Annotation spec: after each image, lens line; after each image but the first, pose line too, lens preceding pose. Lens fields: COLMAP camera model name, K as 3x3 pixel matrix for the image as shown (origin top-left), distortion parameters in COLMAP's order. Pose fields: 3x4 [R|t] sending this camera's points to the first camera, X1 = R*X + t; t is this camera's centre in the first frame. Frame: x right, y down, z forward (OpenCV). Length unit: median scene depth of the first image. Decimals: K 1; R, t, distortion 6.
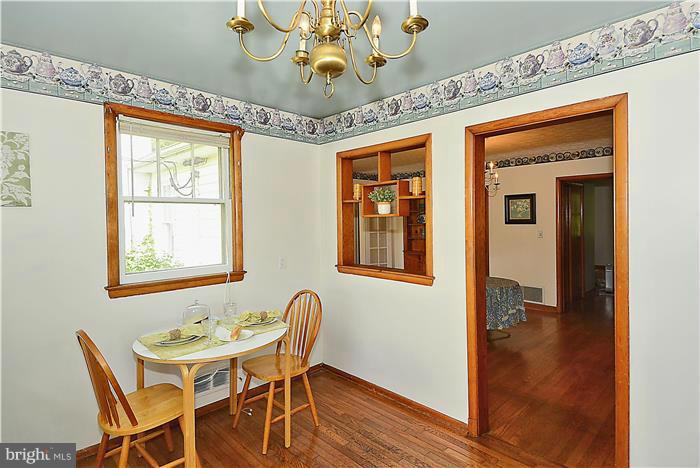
lens RADIAL K [[366.7, 0, 348.1], [0, 366.7, 228.0], [0, 0, 1]] dist [0.007565, 0.000309]
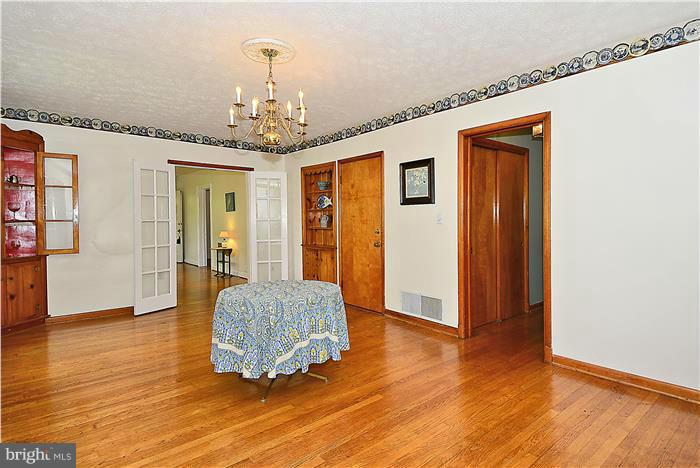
lens RADIAL K [[366.7, 0, 356.2], [0, 366.7, 230.9], [0, 0, 1]] dist [0.007565, 0.000309]
pose [[0.998259, 0.012461, -0.057646, 0.402449], [-0.011945, 0.999885, 0.009299, 0.034205], [0.057756, -0.008594, 0.998294, 0.318155]]
